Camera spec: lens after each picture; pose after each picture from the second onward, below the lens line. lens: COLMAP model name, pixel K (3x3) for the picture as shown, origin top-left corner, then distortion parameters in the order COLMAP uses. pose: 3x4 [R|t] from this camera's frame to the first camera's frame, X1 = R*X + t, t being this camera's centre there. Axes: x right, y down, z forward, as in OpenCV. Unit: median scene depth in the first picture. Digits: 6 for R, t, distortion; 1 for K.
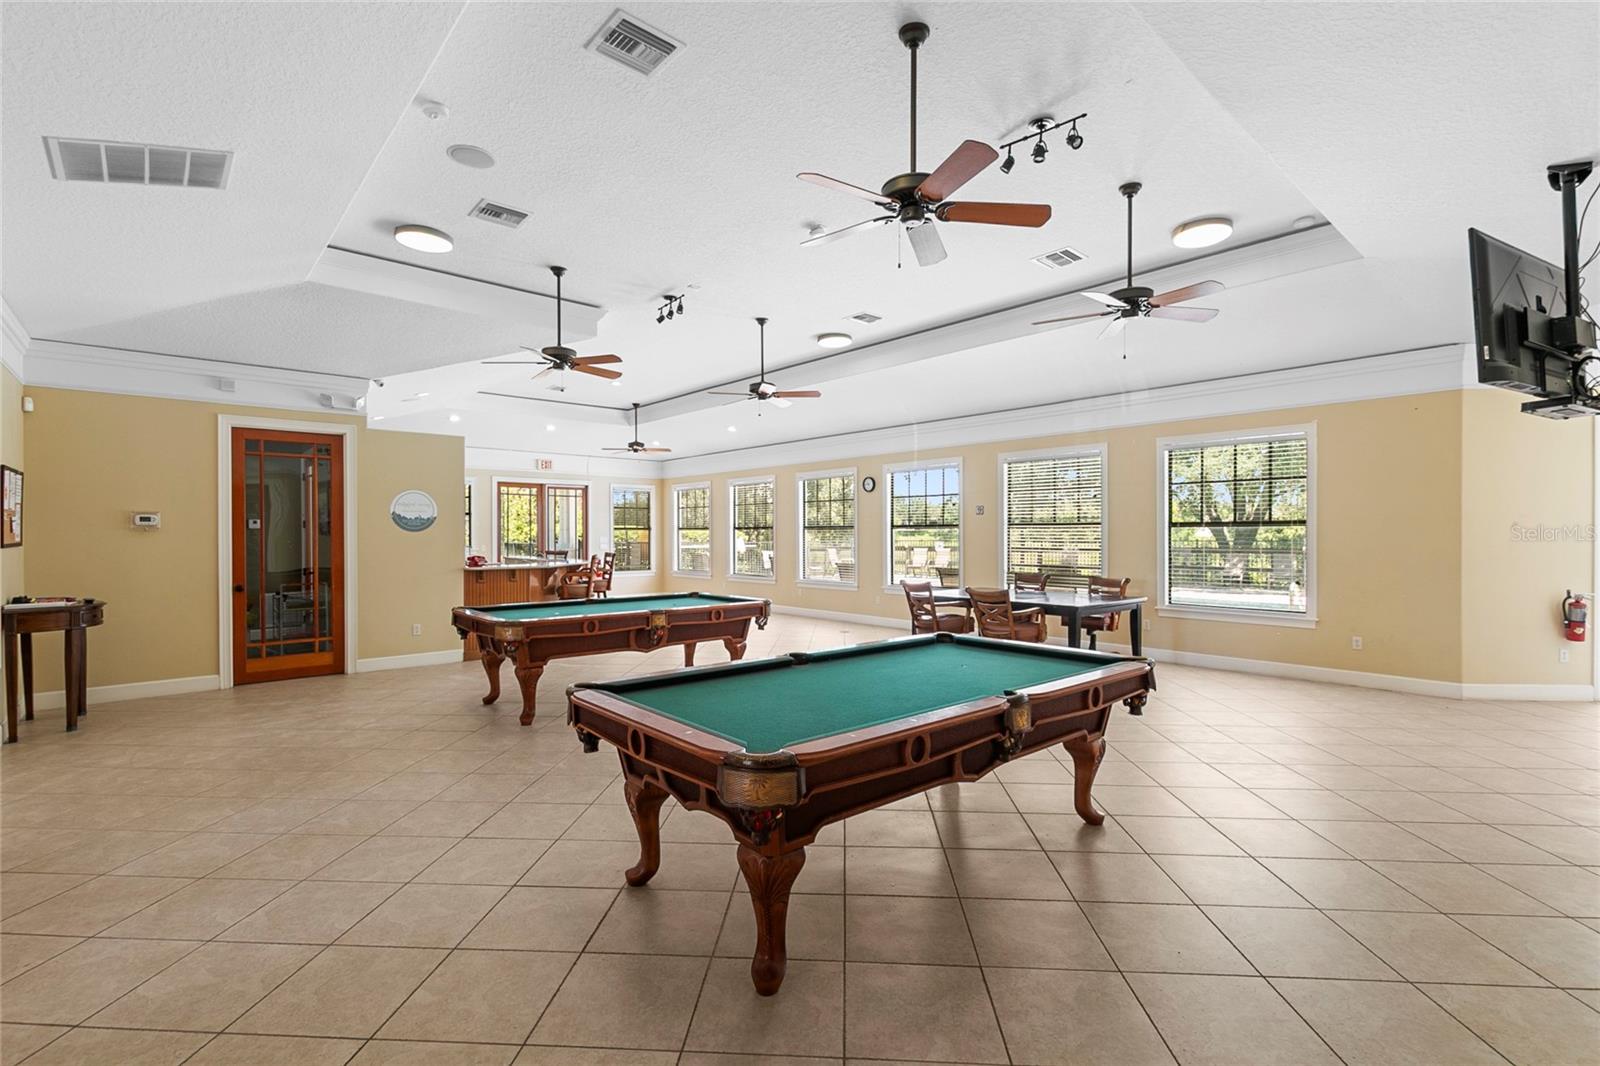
lens RADIAL K [[727.6, 0, 799.3], [0, 727.6, 535.6], [0, 0, 1]] dist [0.000181, 0.000004]
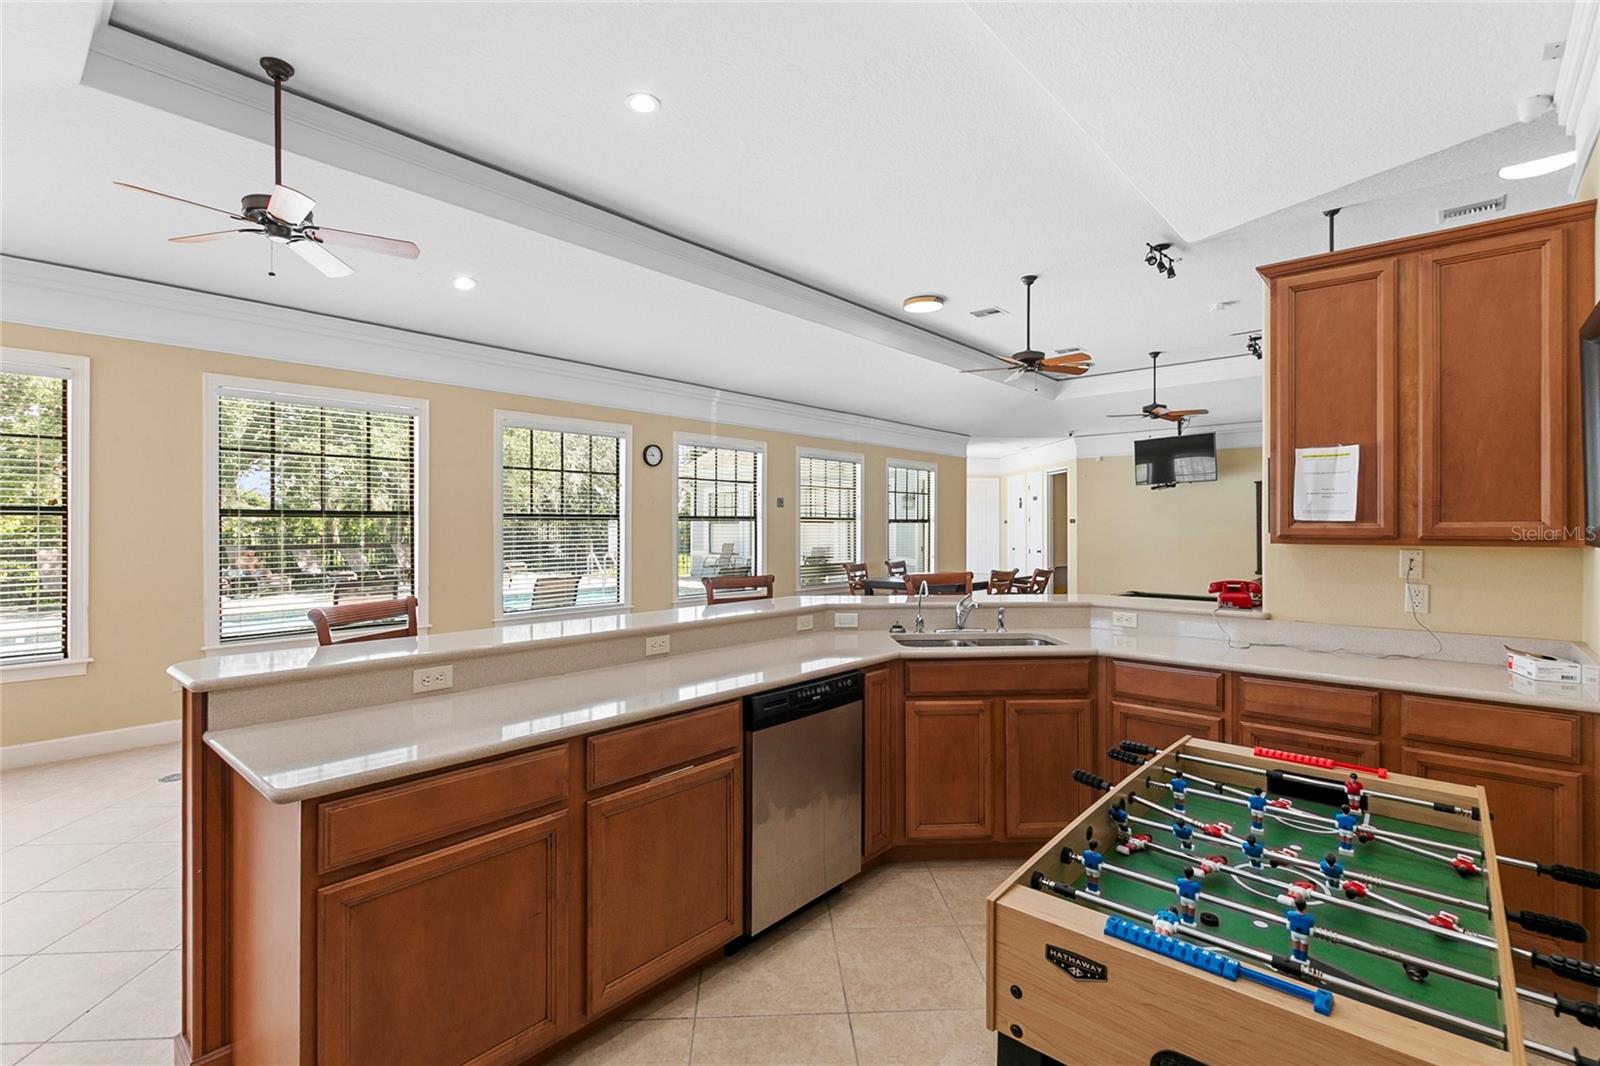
lens RADIAL K [[727.6, 0, 806.7], [0, 727.6, 526.7], [0, 0, 1]] dist [0.000181, 0.000004]
pose [[-0.132404, -0.001857, 0.991194, -0.628931], [0.000555, 0.999998, 0.001947, -0.005182], [-0.991196, 0.000808, -0.132403, 0.996228]]
